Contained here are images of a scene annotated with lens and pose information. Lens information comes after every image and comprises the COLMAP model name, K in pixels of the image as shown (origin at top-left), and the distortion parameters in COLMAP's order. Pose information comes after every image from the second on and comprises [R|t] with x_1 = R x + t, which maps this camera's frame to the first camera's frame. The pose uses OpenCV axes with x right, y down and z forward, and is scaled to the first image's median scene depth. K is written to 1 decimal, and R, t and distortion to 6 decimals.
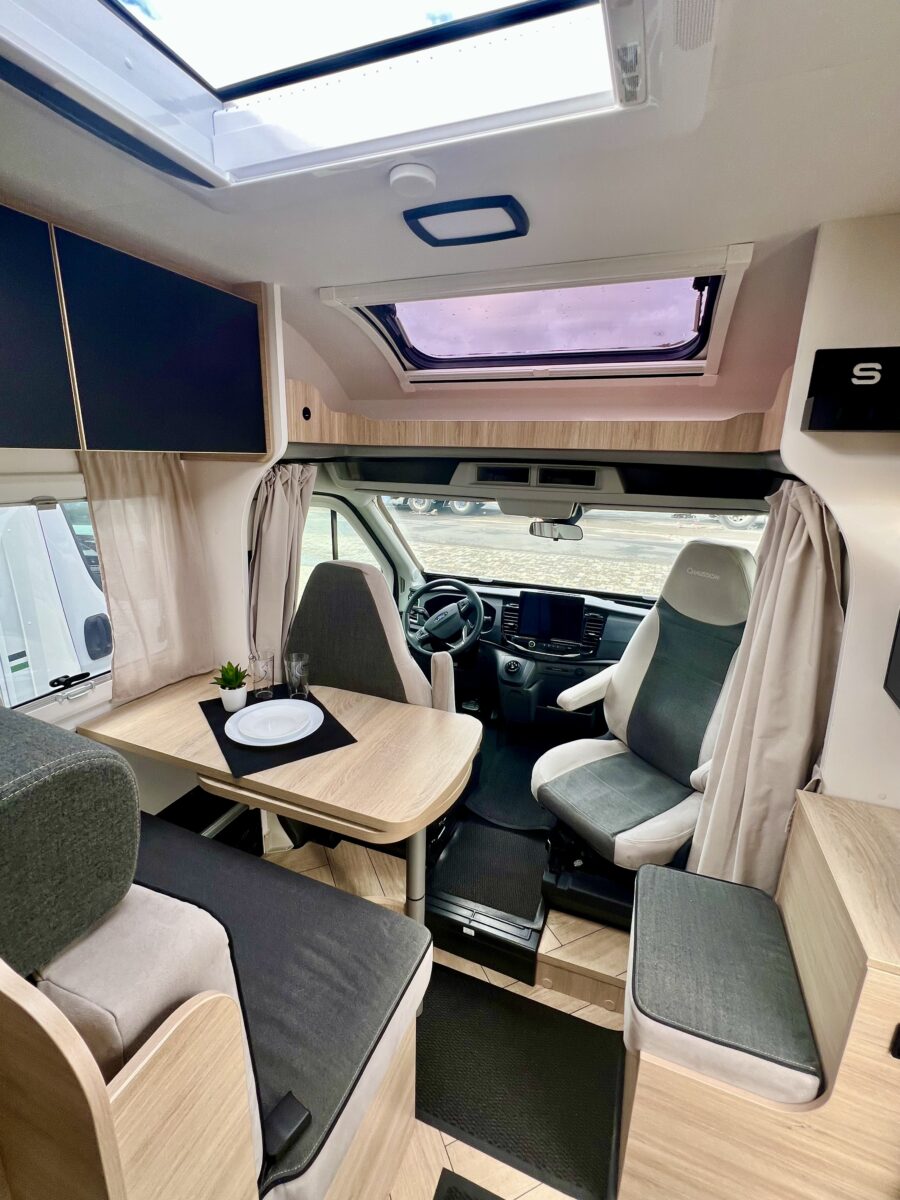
lens RADIAL K [[539.6, 0, 449.0], [0, 539.6, 598.6], [0, 0, 1]] dist [0.001037, -0.000408]
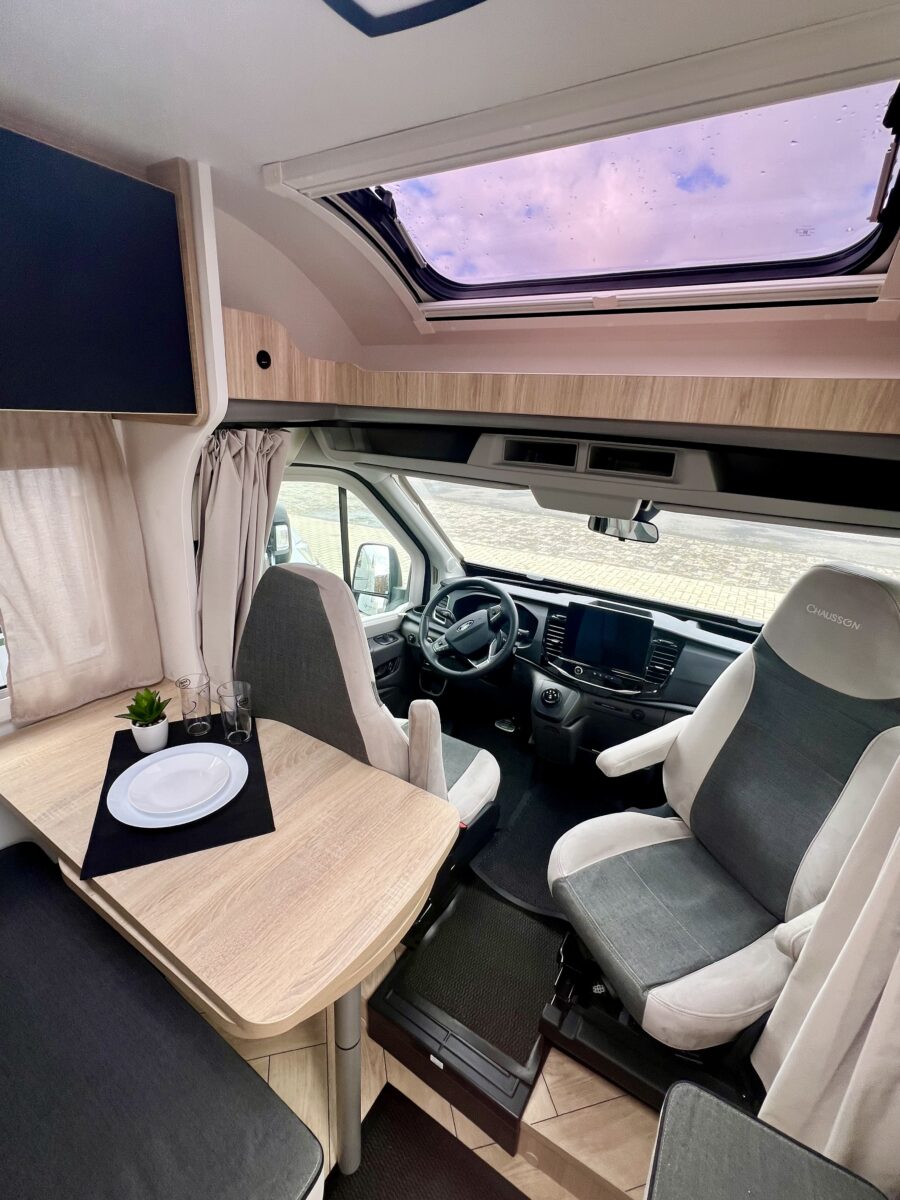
lens RADIAL K [[539.6, 0, 447.7], [0, 539.6, 598.8], [0, 0, 1]] dist [0.001037, -0.000408]
pose [[0.983659, 0.082895, -0.159824, 0.119278], [-0.071673, 0.994623, 0.074755, -0.091090], [0.165161, -0.062078, 0.984311, 0.294406]]
